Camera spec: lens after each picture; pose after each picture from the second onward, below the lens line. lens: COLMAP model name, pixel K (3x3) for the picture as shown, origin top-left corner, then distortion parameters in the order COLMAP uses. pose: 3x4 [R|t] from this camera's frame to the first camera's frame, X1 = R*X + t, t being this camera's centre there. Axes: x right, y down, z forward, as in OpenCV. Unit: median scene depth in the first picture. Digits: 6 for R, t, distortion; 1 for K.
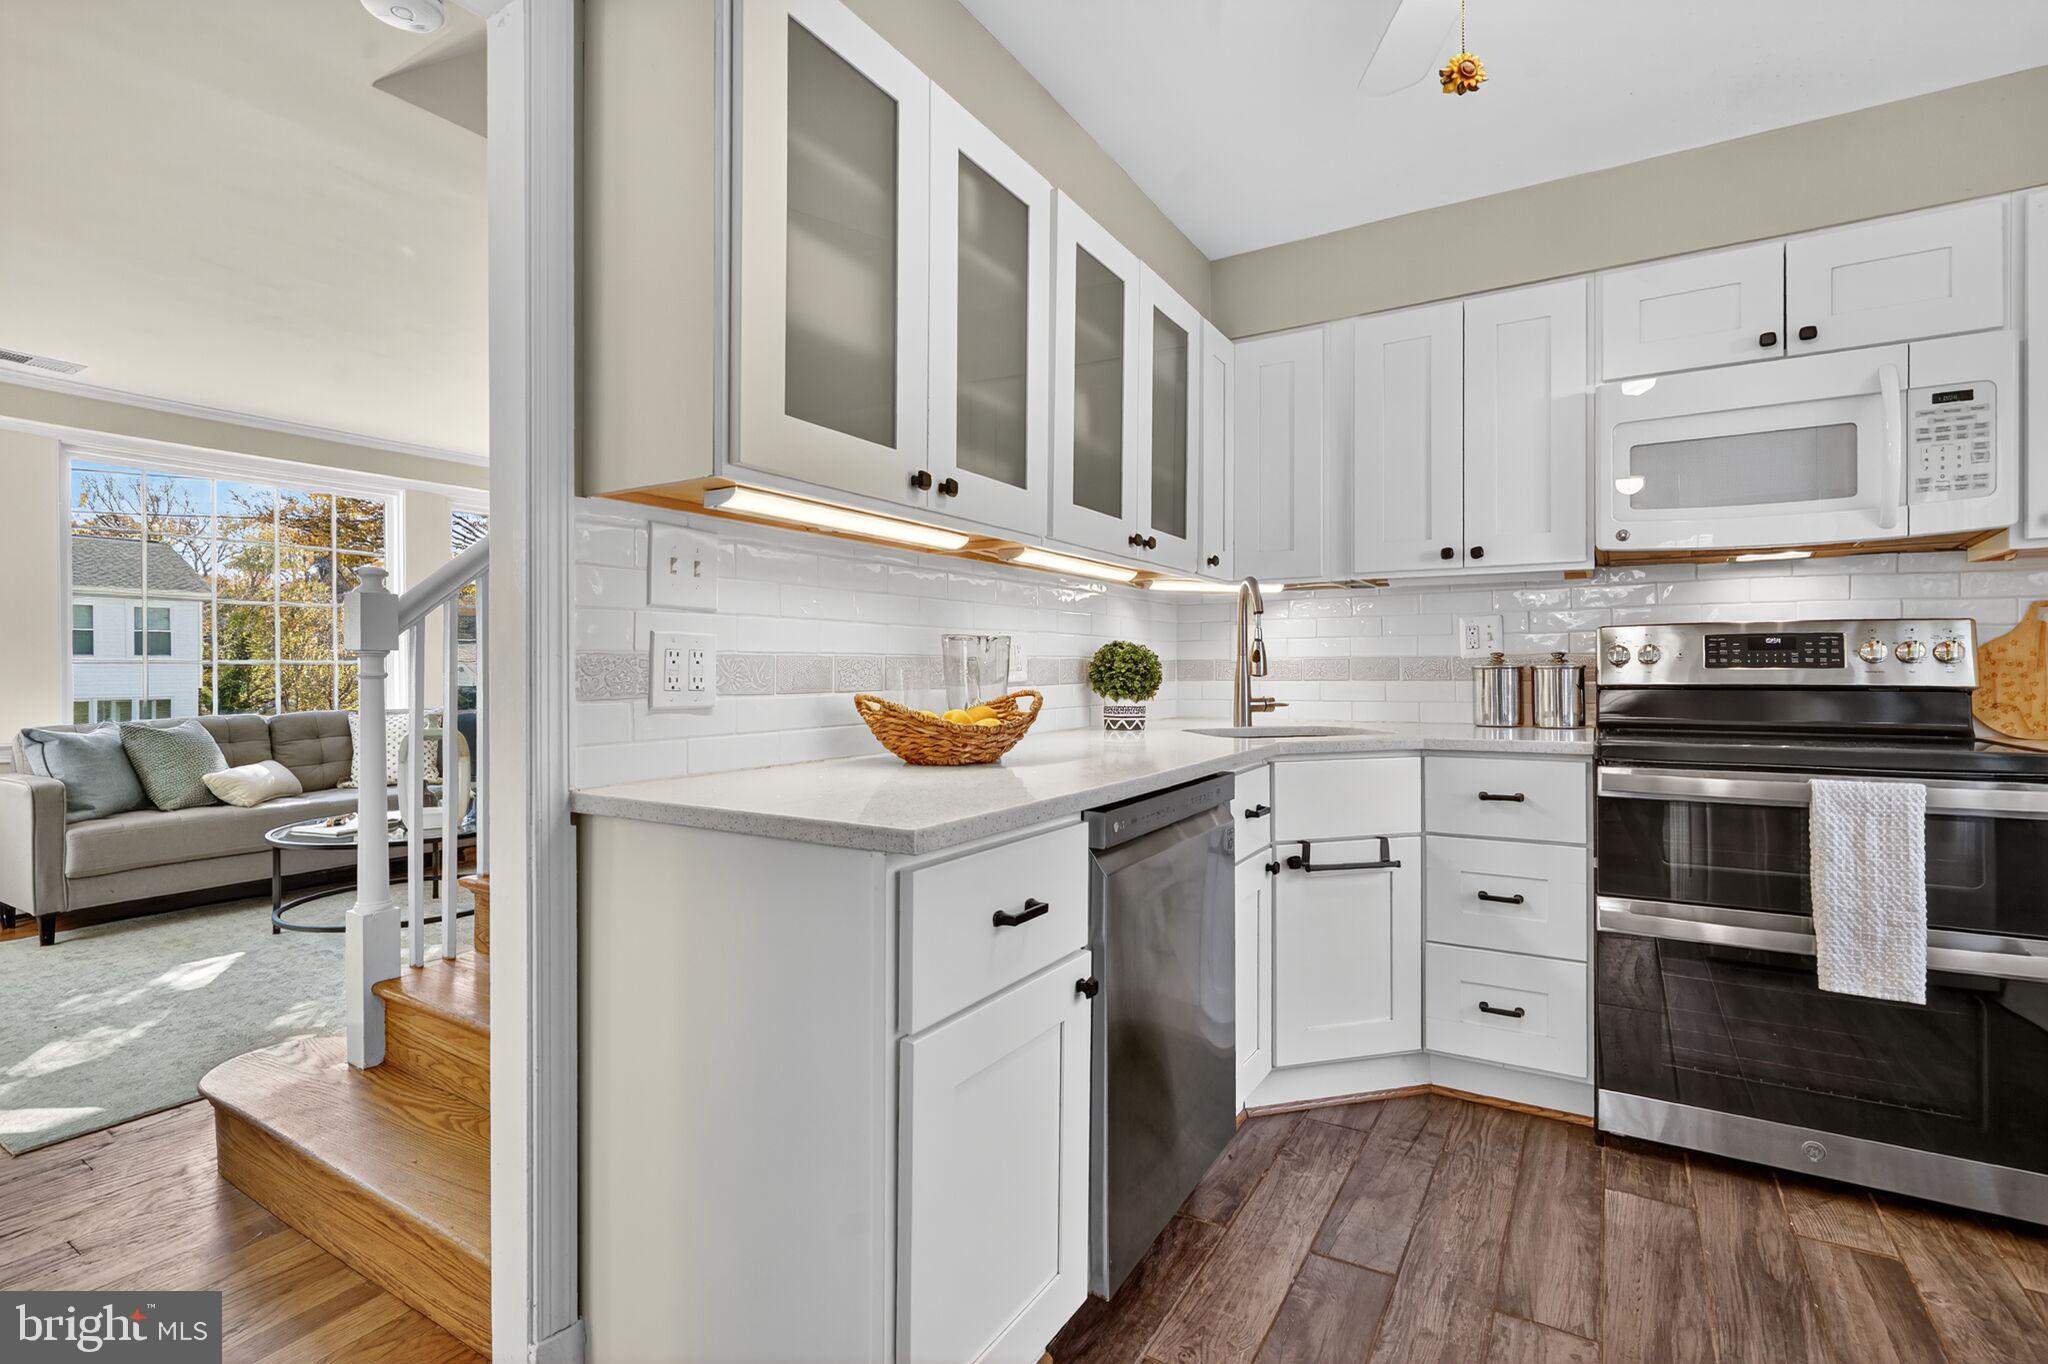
lens RADIAL K [[925.8, 0, 1032.4], [0, 925.8, 668.3], [0, 0, 1]] dist [0.000927, 0.000423]
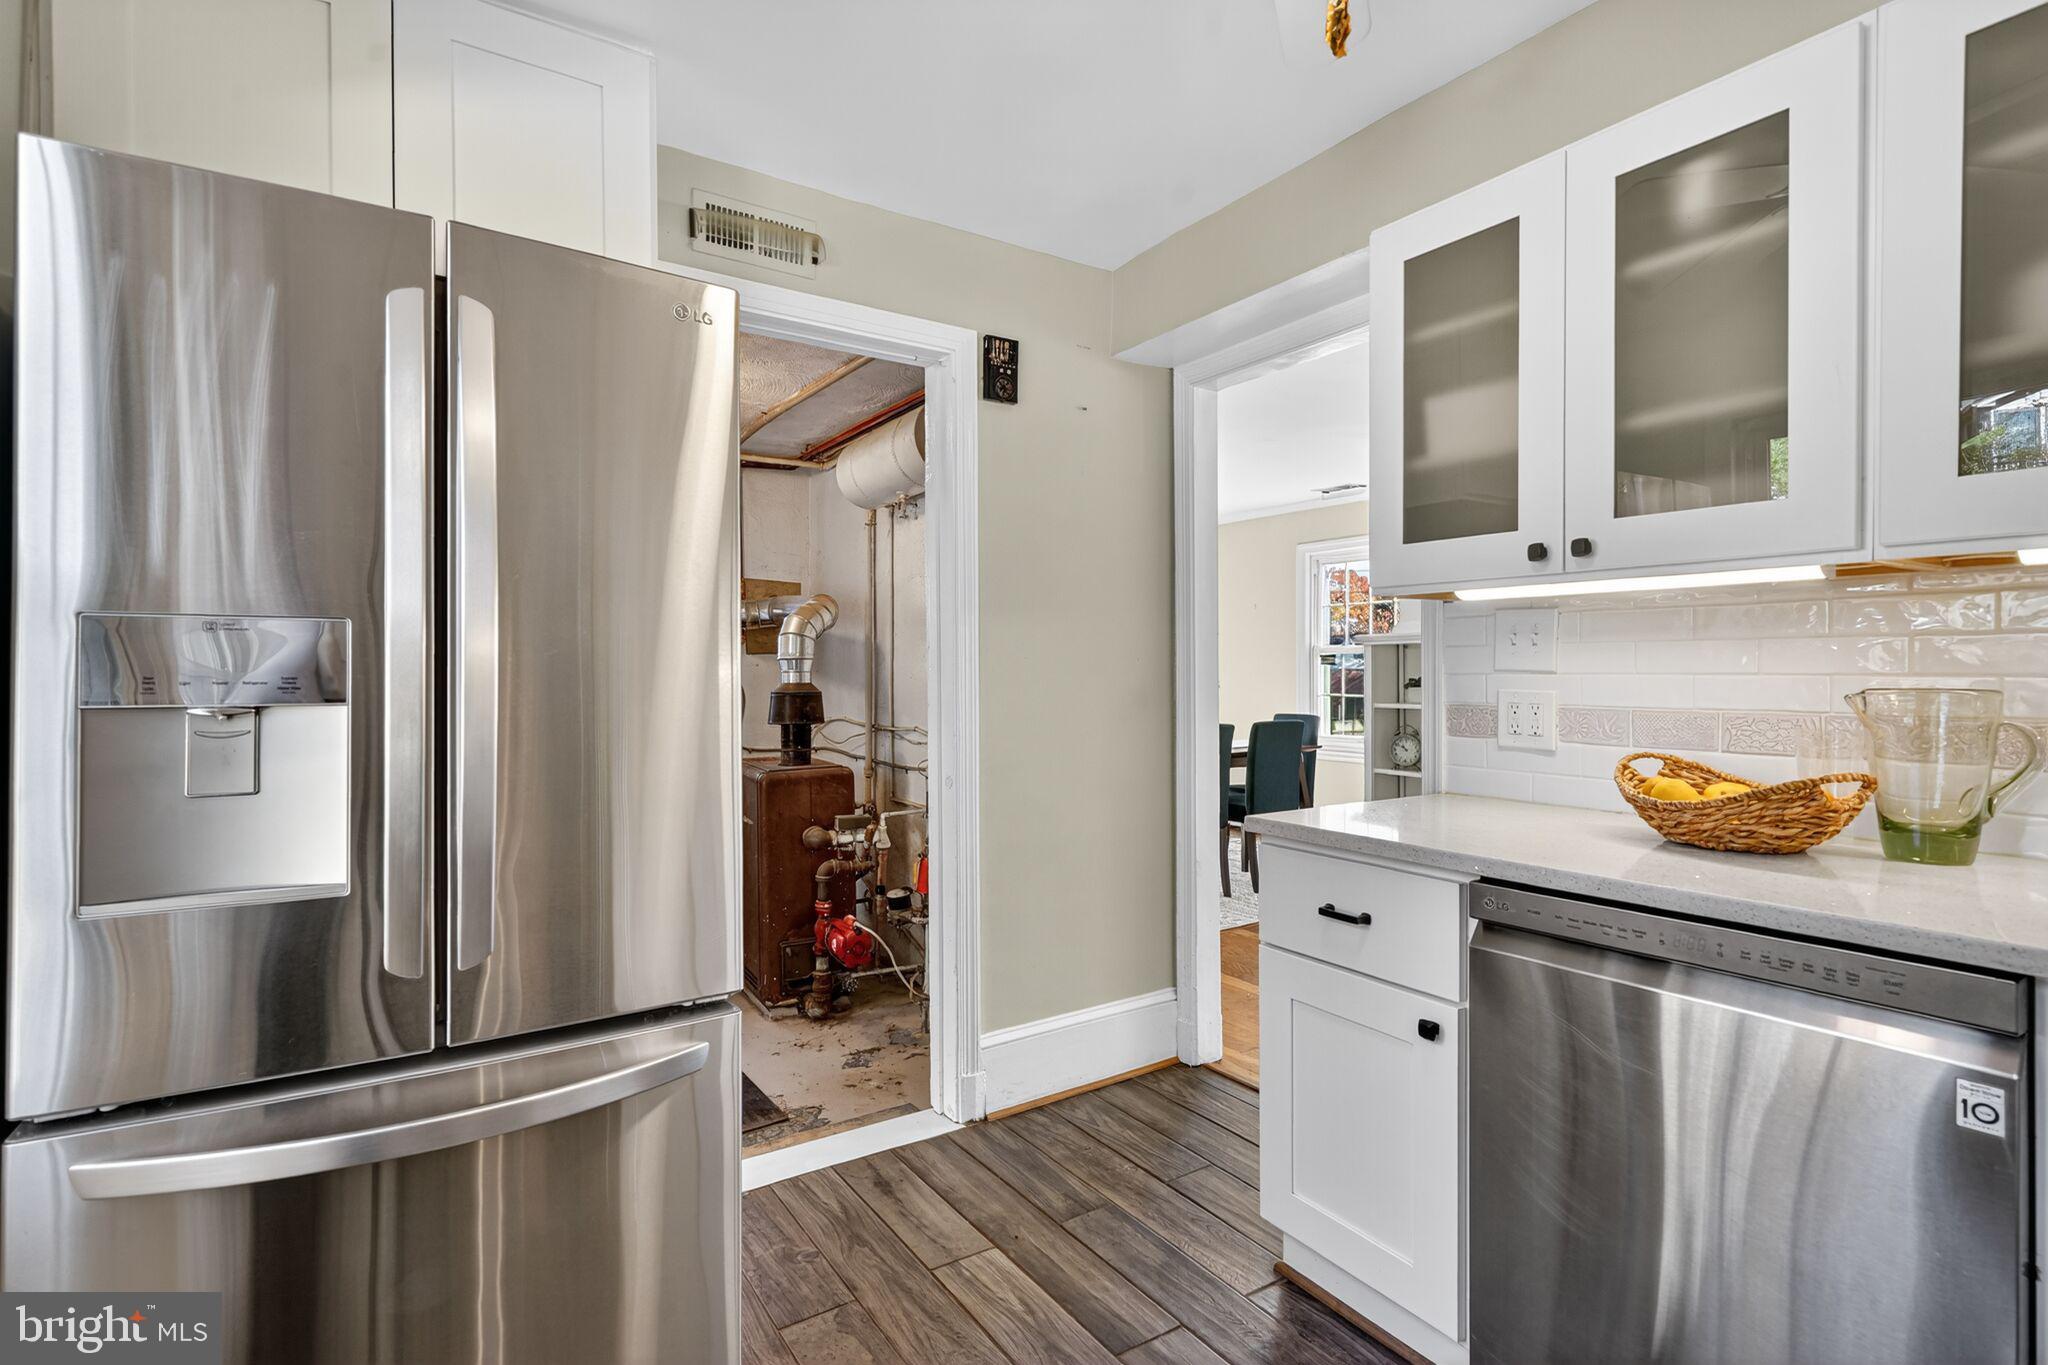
lens RADIAL K [[925.8, 0, 1024.3], [0, 925.8, 672.3], [0, 0, 1]] dist [0.000927, 0.000423]
pose [[-0.446081, 0.007702, -0.894959, 1.855000], [0.002118, 0.999969, 0.007550, -0.126679], [0.894990, 0.001472, -0.446084, 1.607297]]
